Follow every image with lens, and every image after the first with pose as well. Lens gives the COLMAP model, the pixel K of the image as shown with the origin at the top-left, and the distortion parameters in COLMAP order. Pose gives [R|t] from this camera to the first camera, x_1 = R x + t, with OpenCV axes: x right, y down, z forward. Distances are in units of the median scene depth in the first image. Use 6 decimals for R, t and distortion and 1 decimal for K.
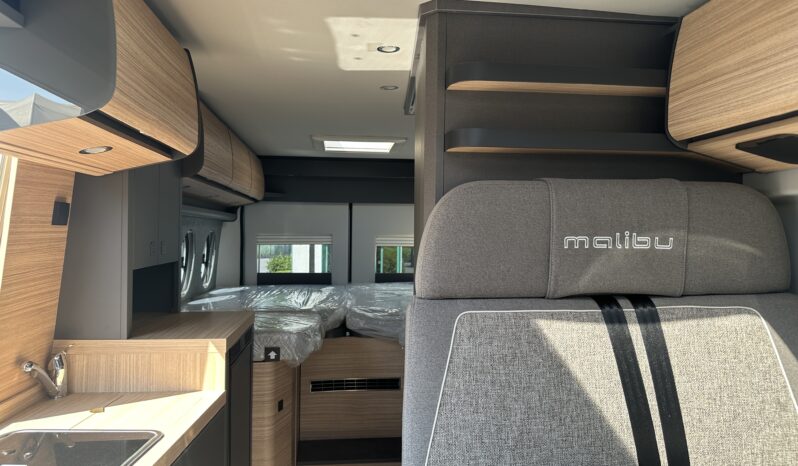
lens RADIAL K [[559.0, 0, 401.6], [0, 559.0, 233.4], [0, 0, 1]] dist [0.109912, -0.159132]
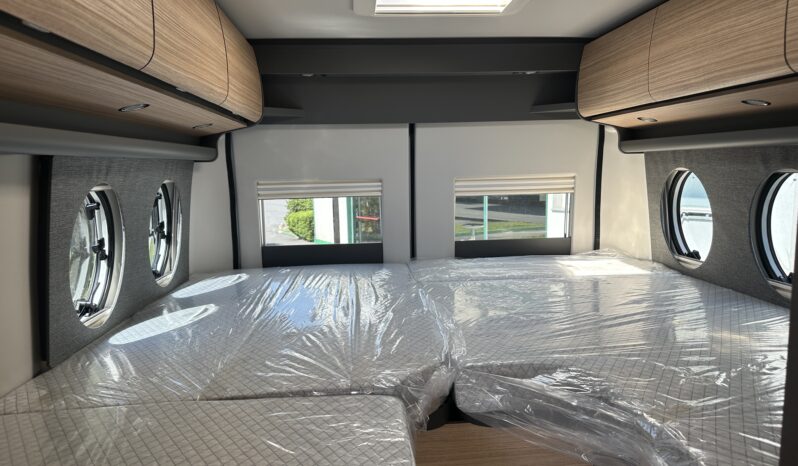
lens RADIAL K [[567.0, 0, 401.5], [0, 567.0, 236.7], [0, 0, 1]] dist [0.037214, -0.052842]
pose [[0.999022, -0.022627, -0.037983, -0.087760], [0.027160, 0.991984, 0.123408, -0.011471], [0.034886, -0.124319, 0.991629, 0.427820]]
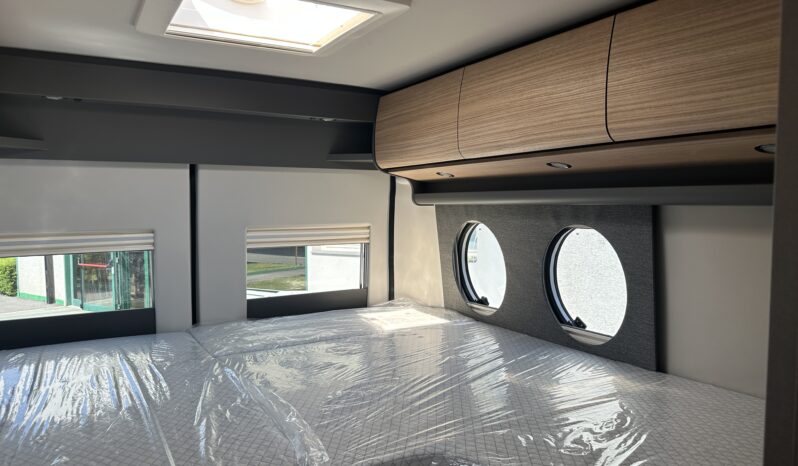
lens RADIAL K [[559.0, 0, 401.6], [0, 559.0, 233.4], [0, 0, 1]] dist [0.109912, -0.159132]
pose [[0.915163, -0.031663, 0.401838, -0.134657], [0.009889, 0.998374, 0.056146, -0.021628], [-0.402962, -0.047409, 0.913988, 0.495040]]
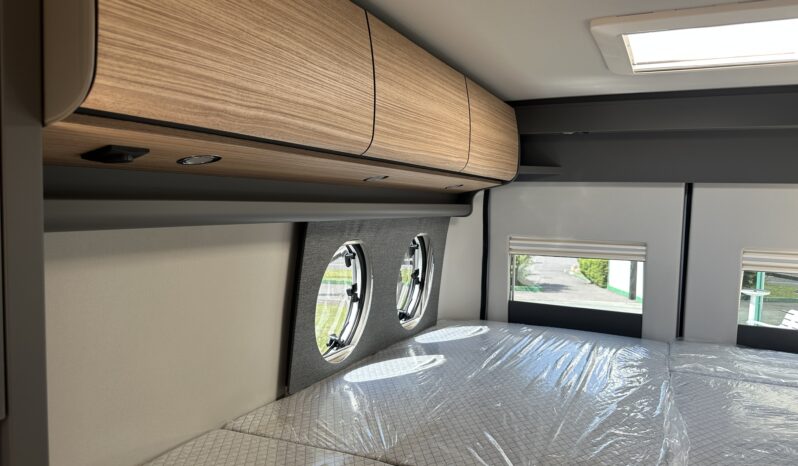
lens RADIAL K [[559.0, 0, 401.6], [0, 559.0, 233.4], [0, 0, 1]] dist [0.109912, -0.159132]
pose [[0.849533, 0.044520, -0.525654, -0.042041], [-0.020388, 0.998459, 0.051614, -0.032153], [0.527141, -0.033131, 0.849132, 0.451996]]
